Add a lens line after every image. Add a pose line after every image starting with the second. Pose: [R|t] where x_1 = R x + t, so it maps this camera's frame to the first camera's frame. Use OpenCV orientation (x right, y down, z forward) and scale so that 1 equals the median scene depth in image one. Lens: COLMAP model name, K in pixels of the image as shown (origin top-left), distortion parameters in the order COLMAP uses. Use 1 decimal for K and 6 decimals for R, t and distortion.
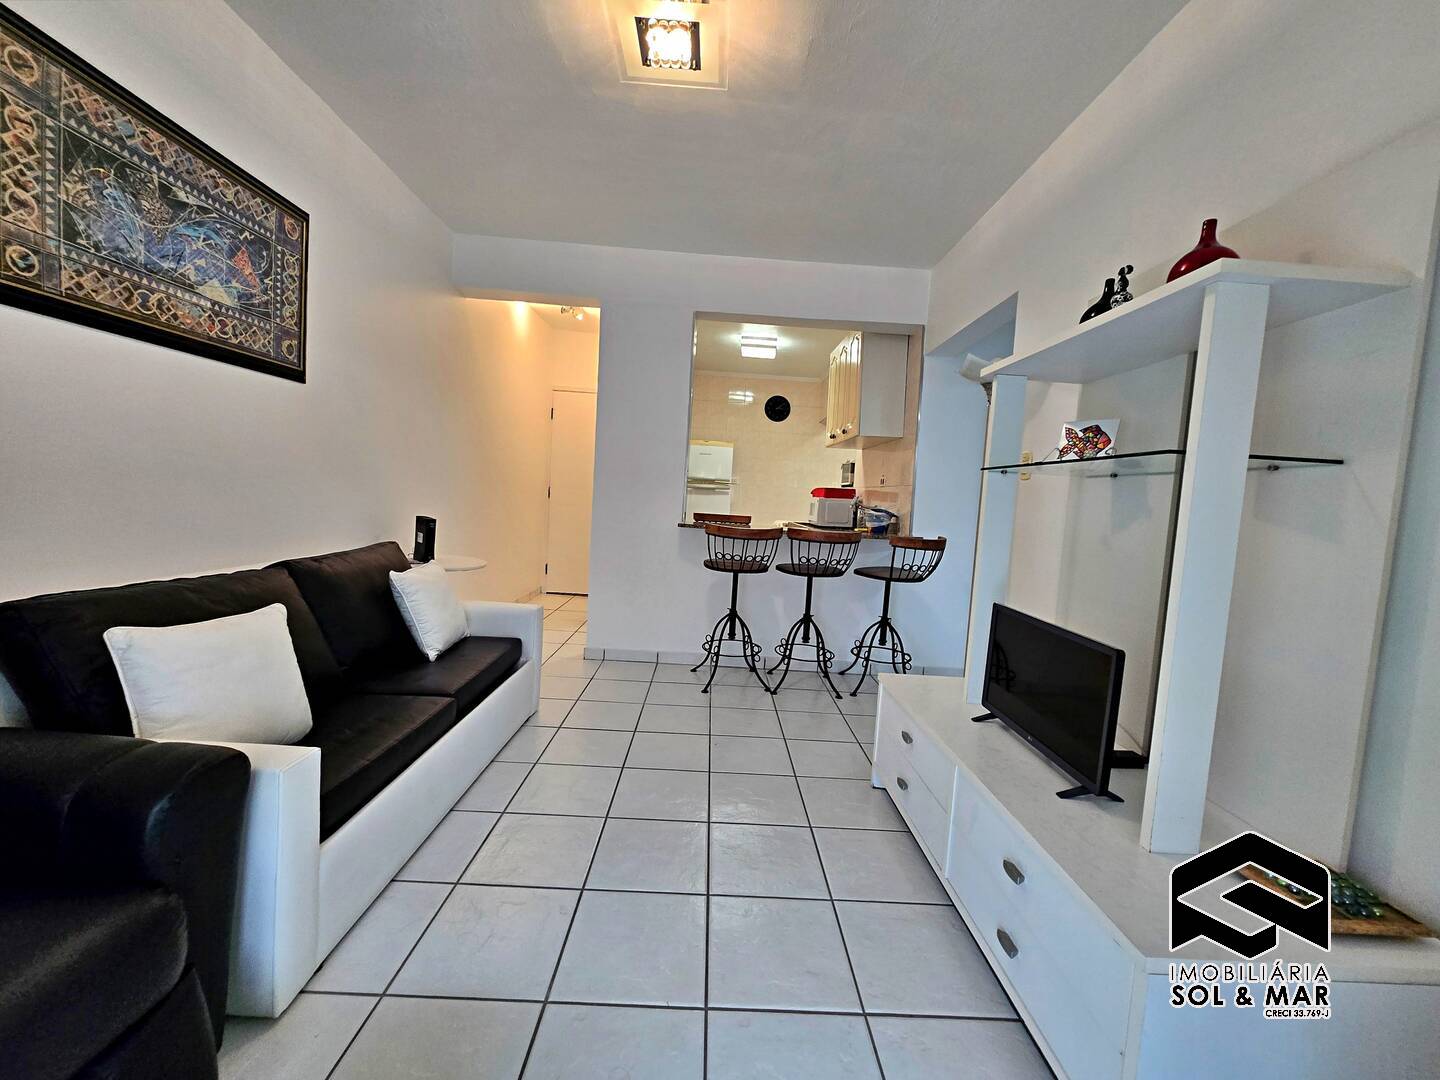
lens RADIAL K [[569.4, 0, 720.3], [0, 569.4, 528.5], [0, 0, 1]] dist [0.002300, 0.000501]
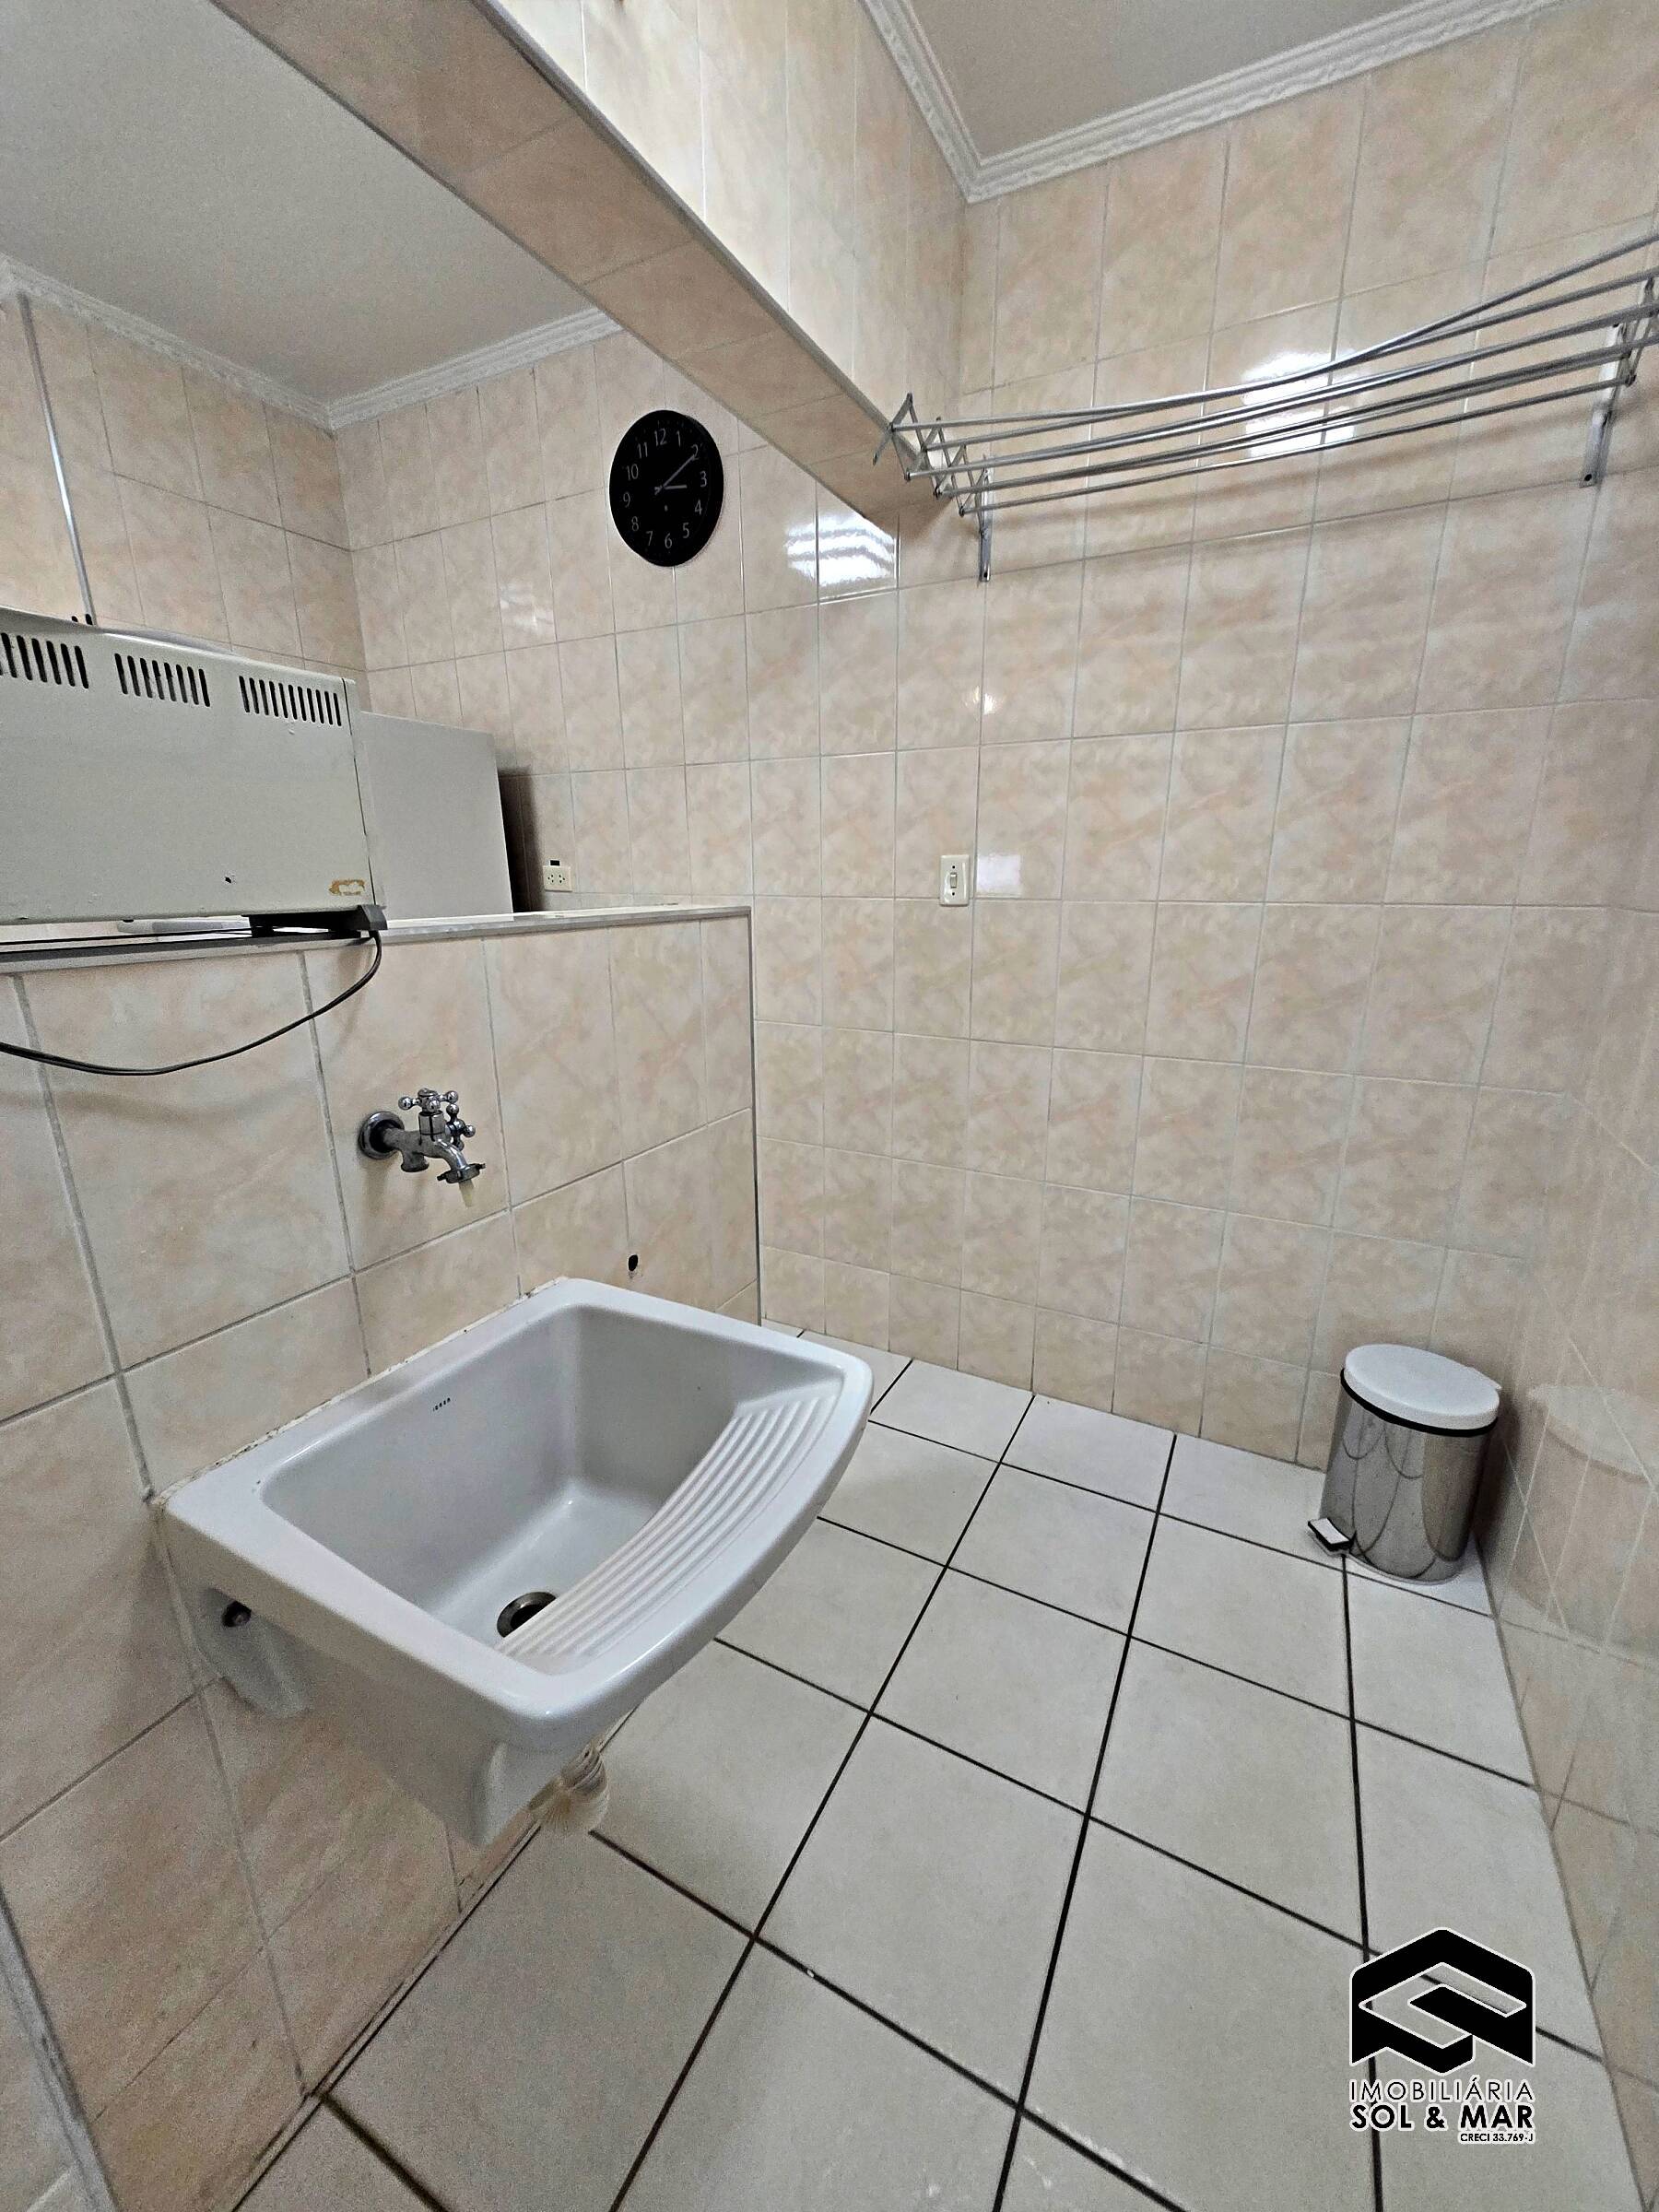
lens RADIAL K [[874.7, 0, 819.5], [0, 874.7, 1122.8], [0, 0, 1]] dist [0.002300, 0.000501]
pose [[0.877673, 0.071877, -0.473839, 0.549855], [0.017635, 0.983177, 0.181804, -0.085990], [0.478935, -0.167921, 0.861640, 1.292584]]
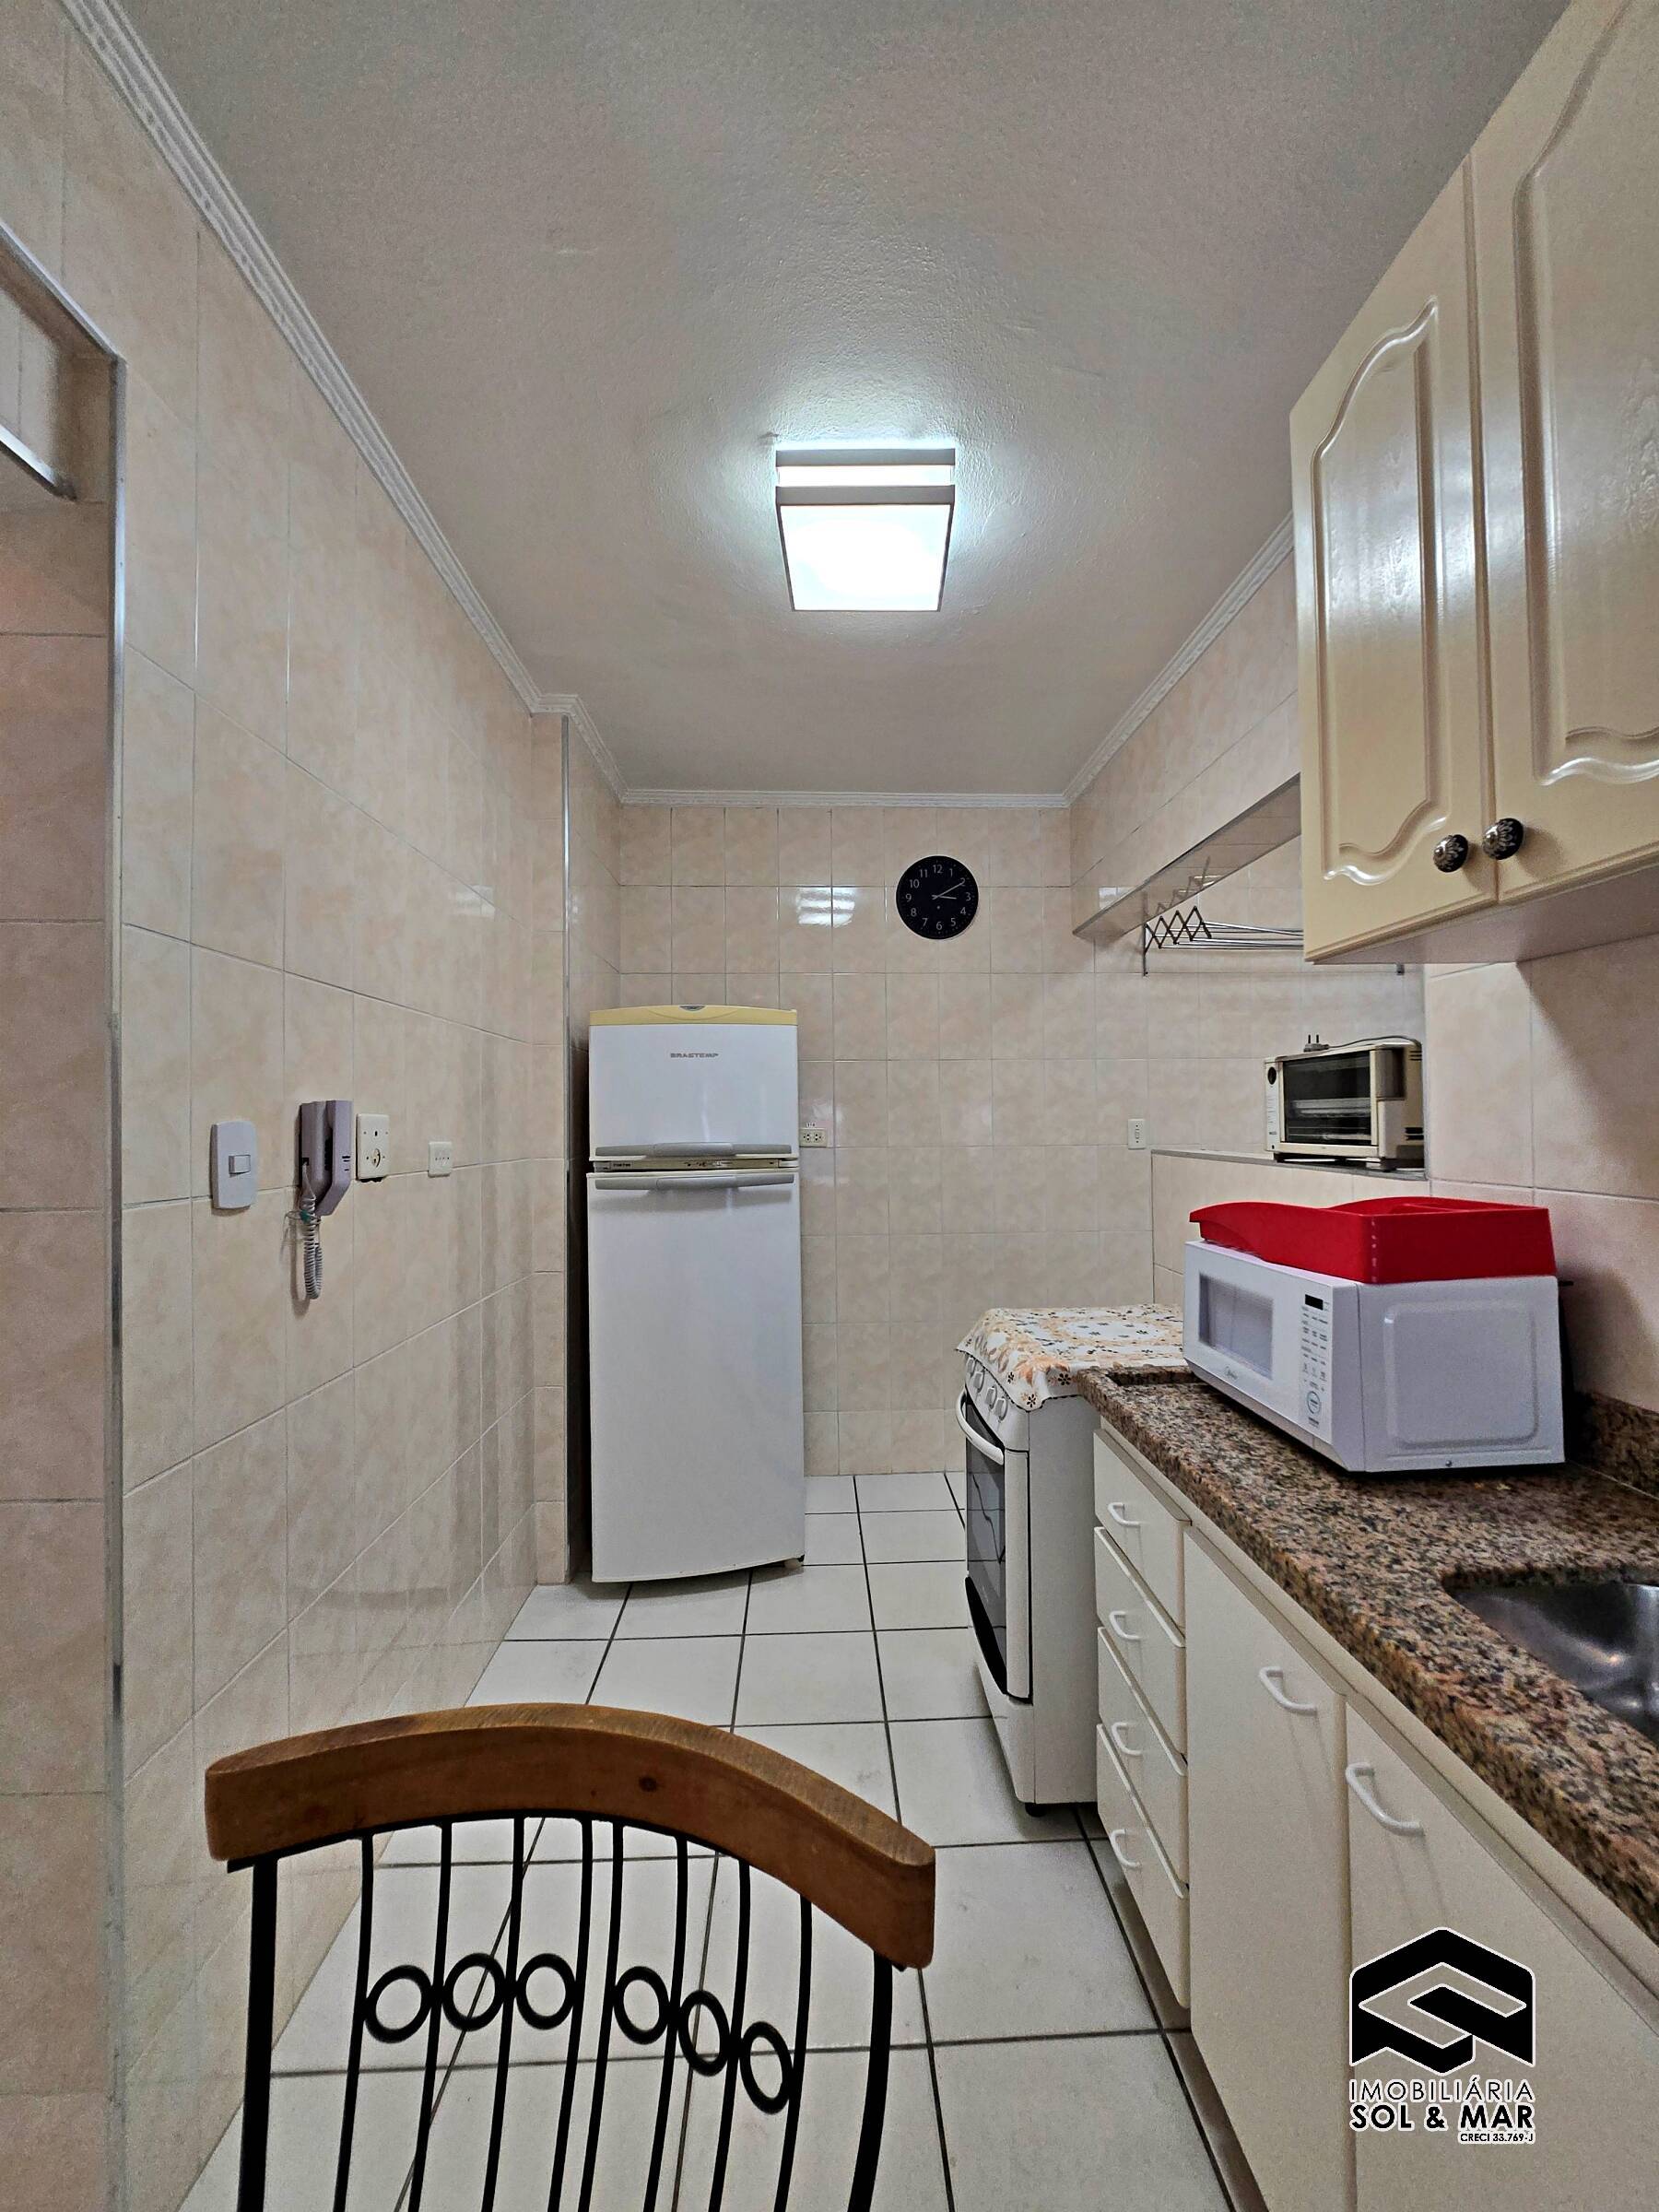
lens RADIAL K [[874.7, 0, 842.6], [0, 874.7, 1104.0], [0, 0, 1]] dist [0.002300, 0.000501]
pose [[0.997389, -0.067465, 0.025771, 0.050563], [0.069269, 0.994616, -0.077072, -0.114938], [-0.020433, 0.078656, 0.996692, 0.947306]]
